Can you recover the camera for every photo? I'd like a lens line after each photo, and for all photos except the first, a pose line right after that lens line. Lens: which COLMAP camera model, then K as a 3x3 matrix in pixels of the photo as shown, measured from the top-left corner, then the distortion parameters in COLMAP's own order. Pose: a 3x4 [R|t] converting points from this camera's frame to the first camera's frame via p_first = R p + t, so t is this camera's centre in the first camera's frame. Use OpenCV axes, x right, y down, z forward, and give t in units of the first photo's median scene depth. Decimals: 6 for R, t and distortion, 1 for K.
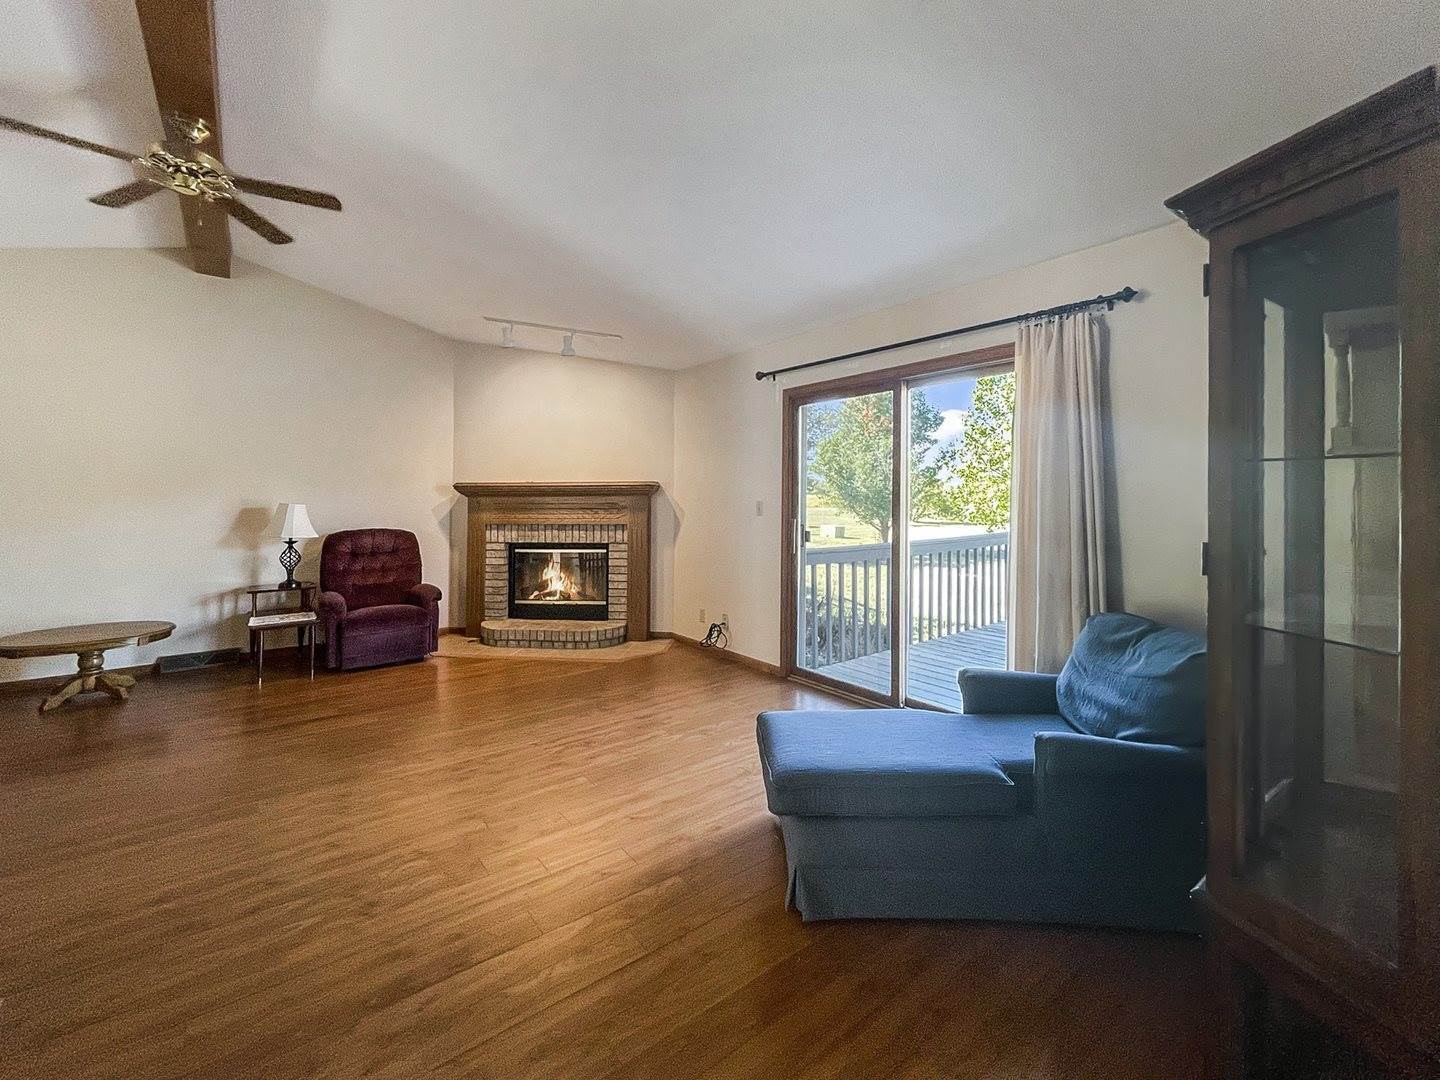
lens RADIAL K [[600.0, 0, 708.0], [0, 600.0, 492.6], [0, 0, 1]] dist [0.001478, 0.000034]
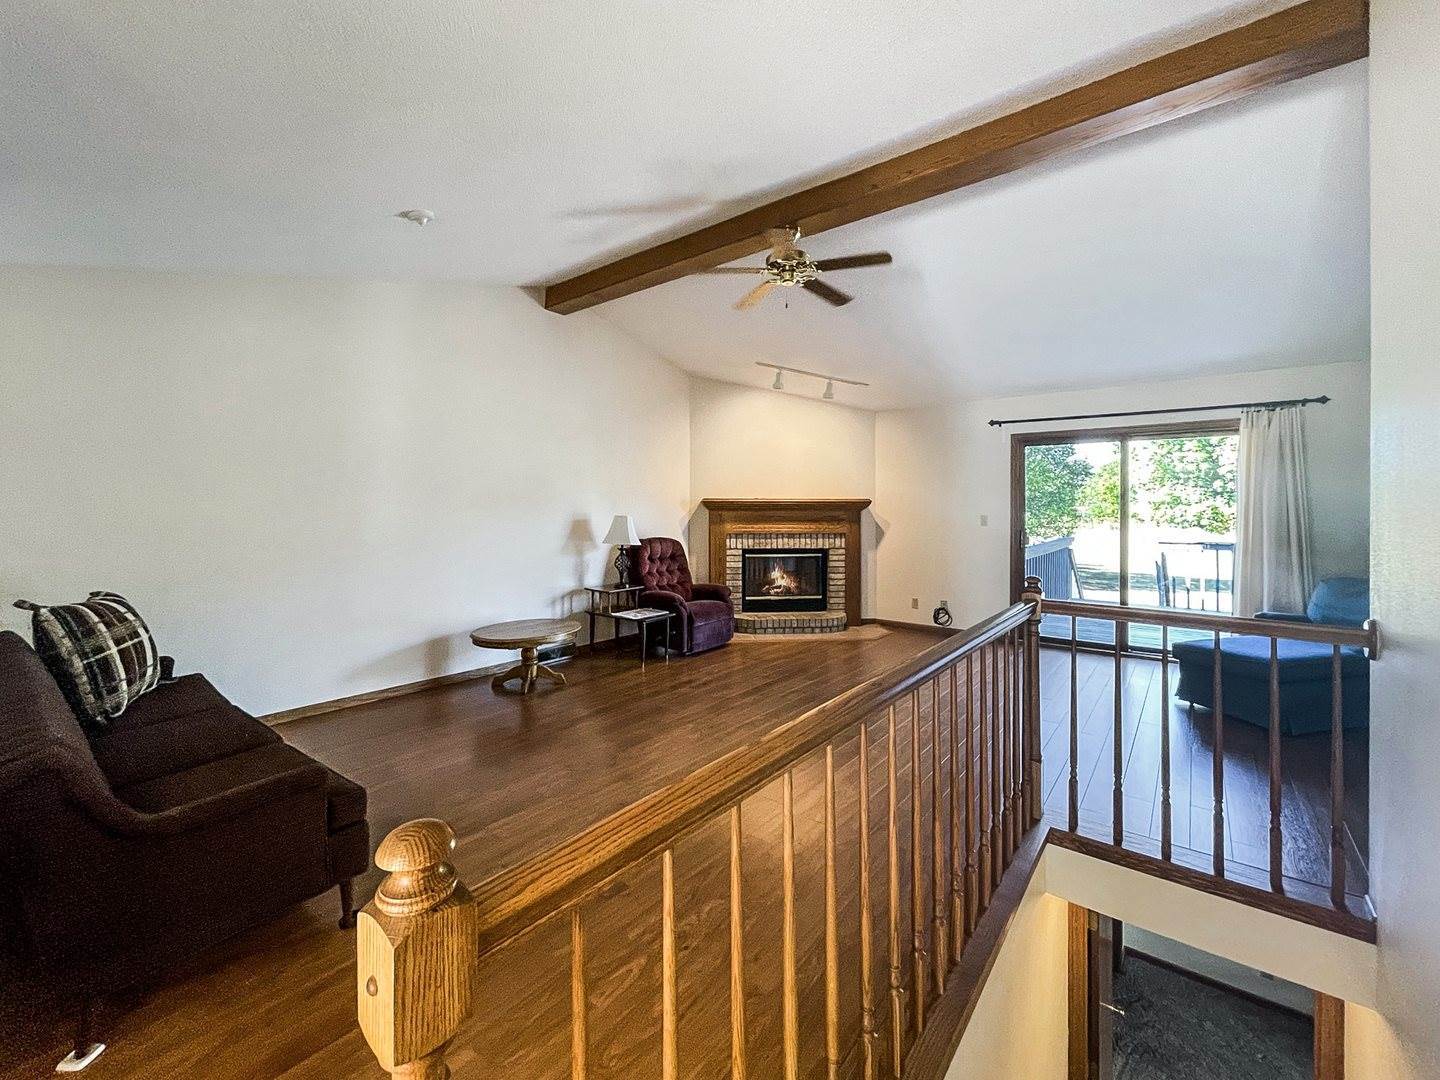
lens RADIAL K [[600.0, 0, 708.0], [0, 600.0, 492.6], [0, 0, 1]] dist [0.001478, 0.000034]
pose [[0.979928, 0.007315, 0.199215, -0.660639], [-0.004495, 0.999883, -0.014600, -0.011726], [-0.199299, 0.013412, 0.979847, -0.167915]]
